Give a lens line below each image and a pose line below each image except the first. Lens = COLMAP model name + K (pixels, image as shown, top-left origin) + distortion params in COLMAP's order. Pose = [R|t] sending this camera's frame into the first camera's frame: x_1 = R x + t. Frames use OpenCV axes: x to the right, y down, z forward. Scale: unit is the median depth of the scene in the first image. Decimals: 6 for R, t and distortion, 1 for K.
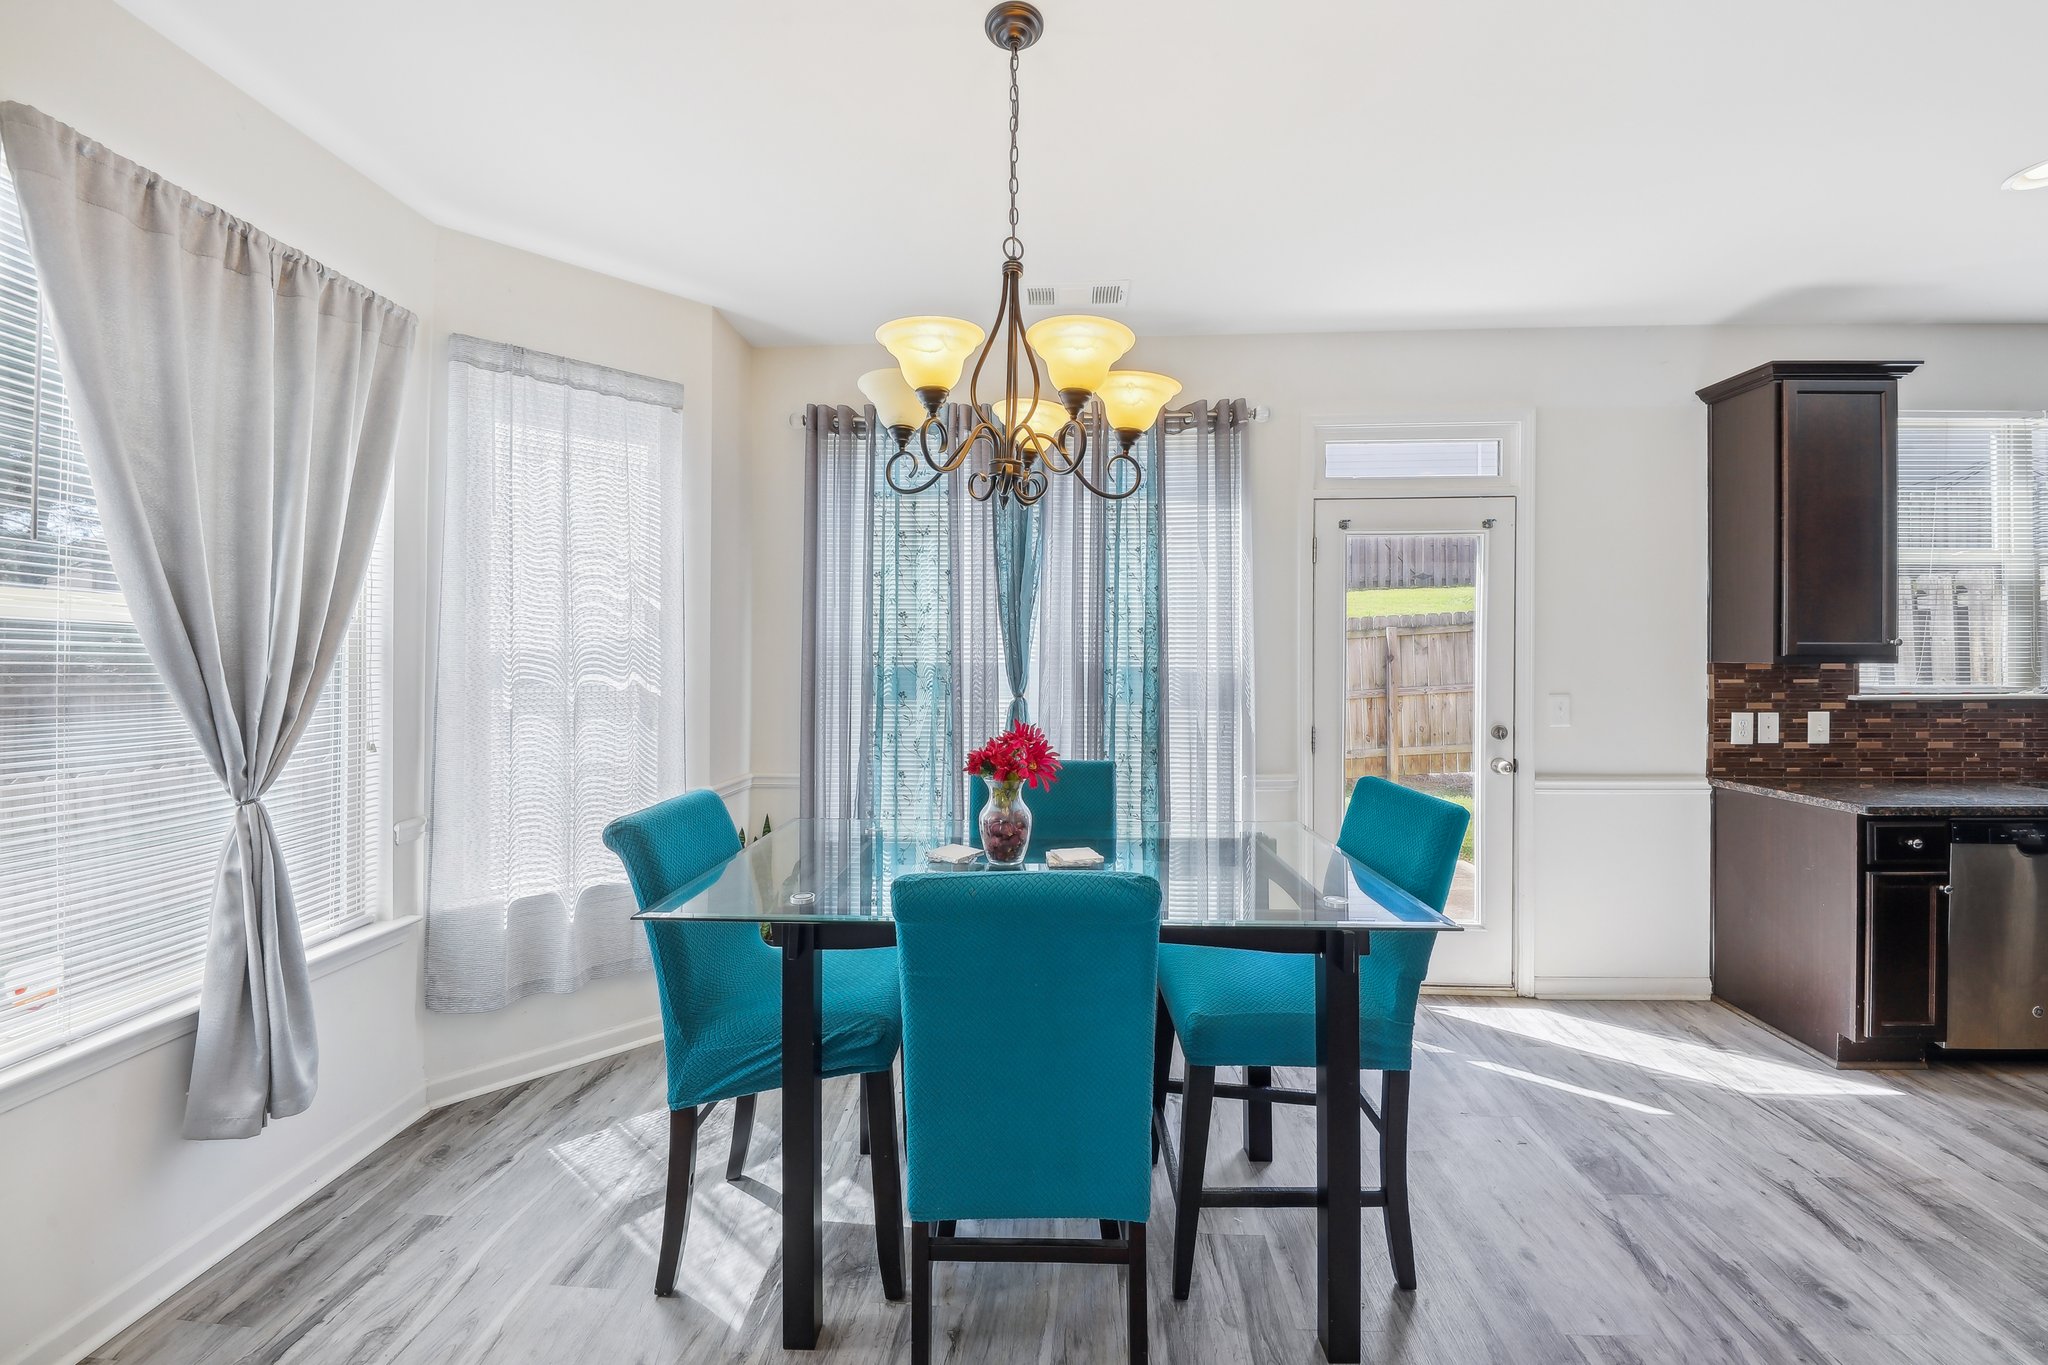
lens RADIAL K [[764.5, 0, 1028.6], [0, 764.5, 654.1], [0, 0, 1]] dist [-0.017620, -0.002289]
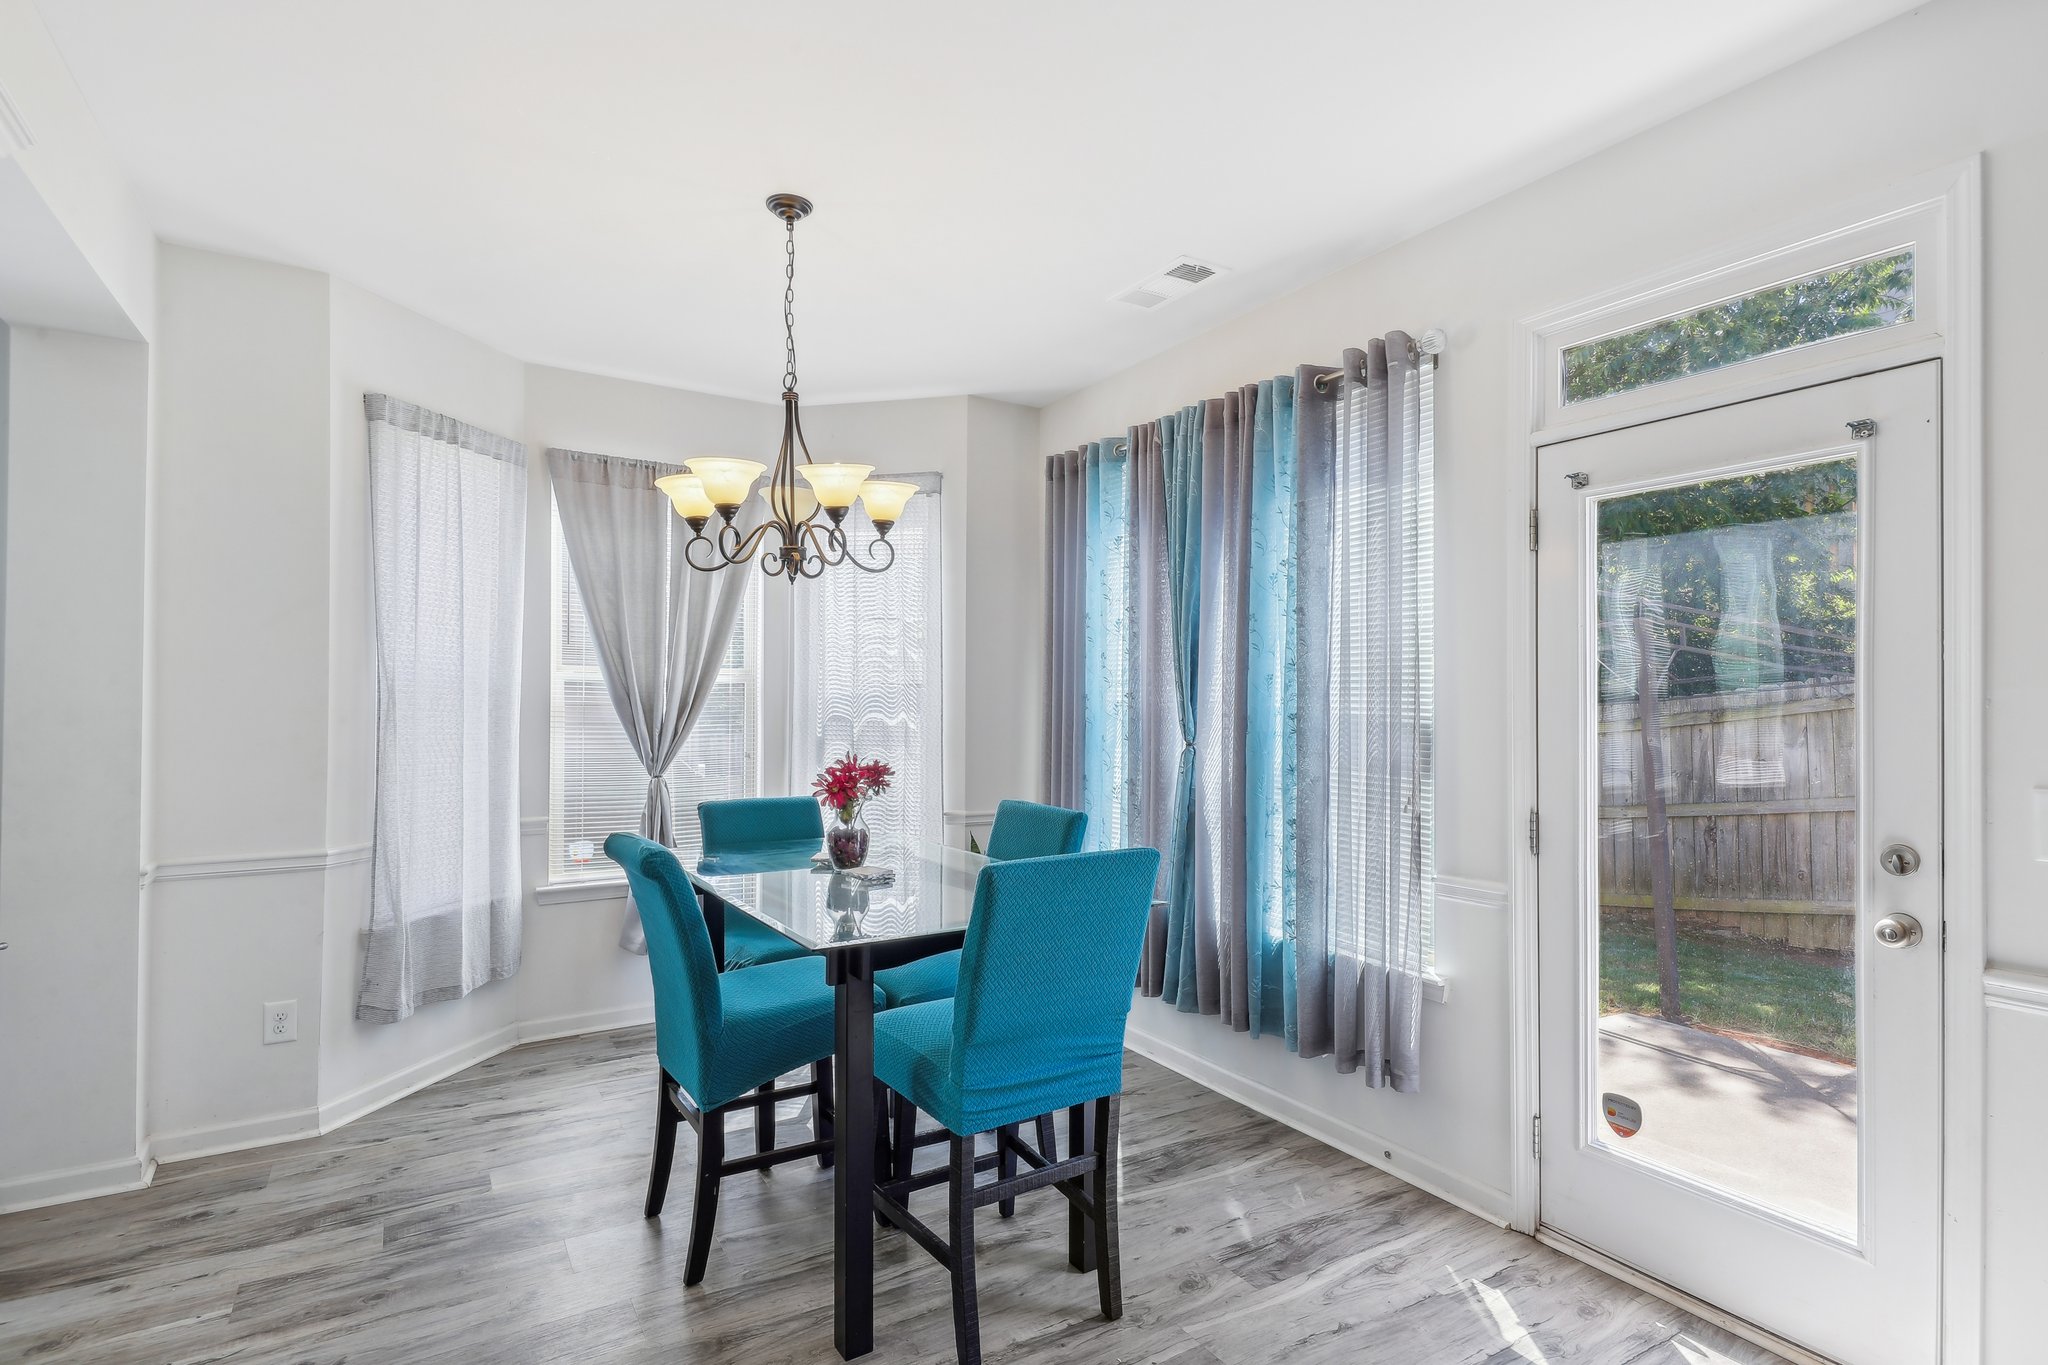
lens RADIAL K [[989.7, 0, 1020.2], [0, 989.7, 701.0], [0, 0, 1]] dist [0.021538, -0.004900]
pose [[0.574133, 0.002629, -0.818758, 0.847848], [-0.000644, 0.999996, 0.002760, 0.002590], [0.818762, -0.001058, 0.574133, 0.189149]]
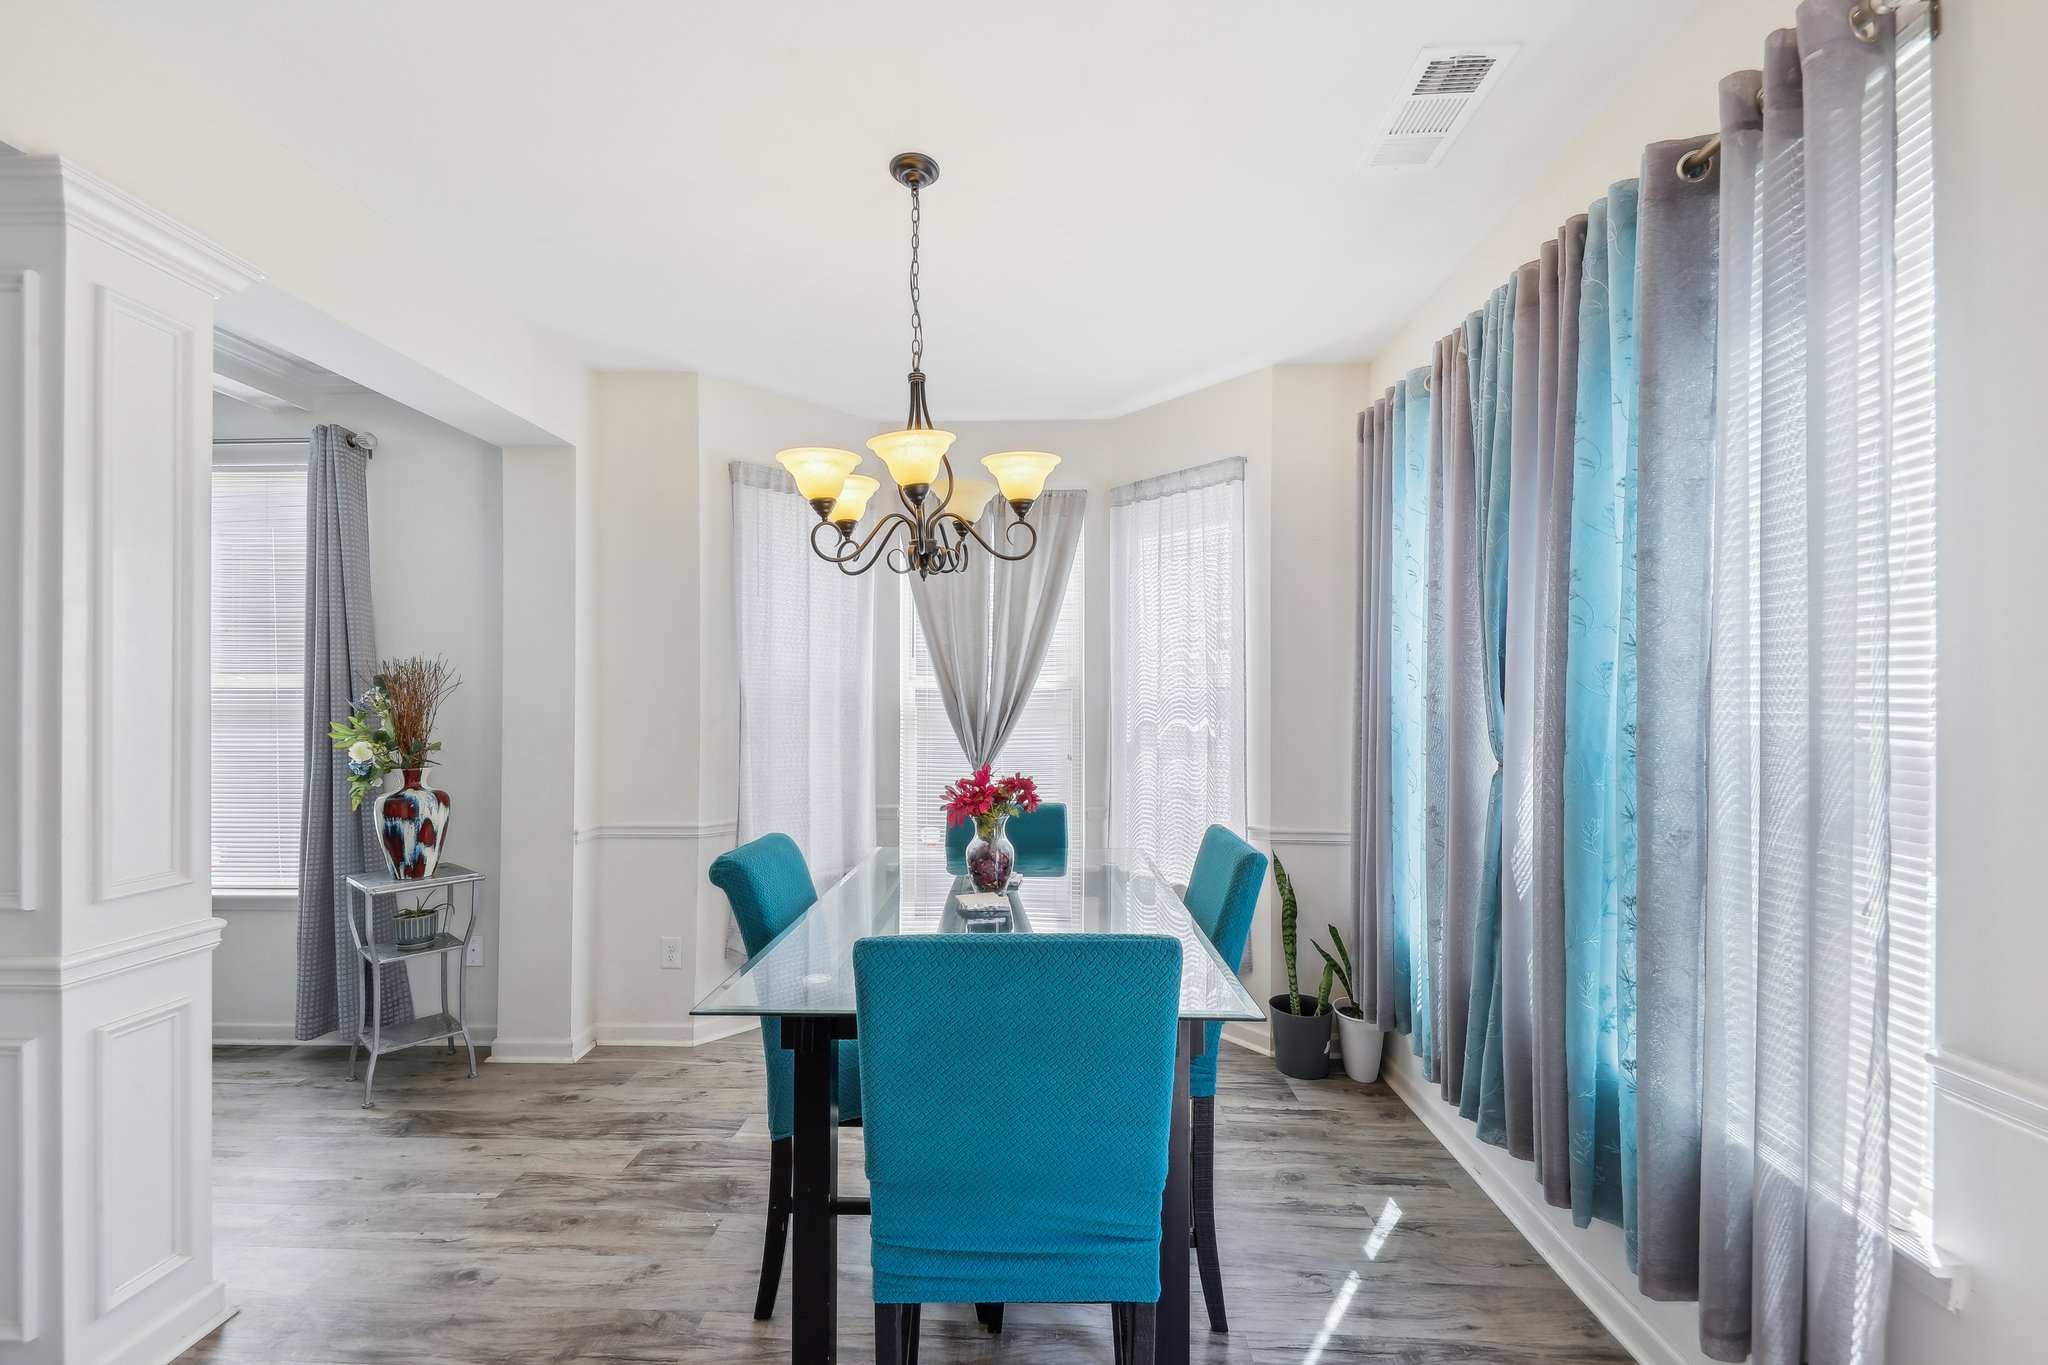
lens RADIAL K [[814.2, 0, 1030.0], [0, 814.2, 710.6], [0, 0, 1]] dist [0.015186, -0.001084]
pose [[0.034347, 0.009184, -0.999368, 0.678931], [0.006203, 0.999937, 0.009402, 0.002458], [0.999391, -0.006522, 0.034288, 0.609012]]
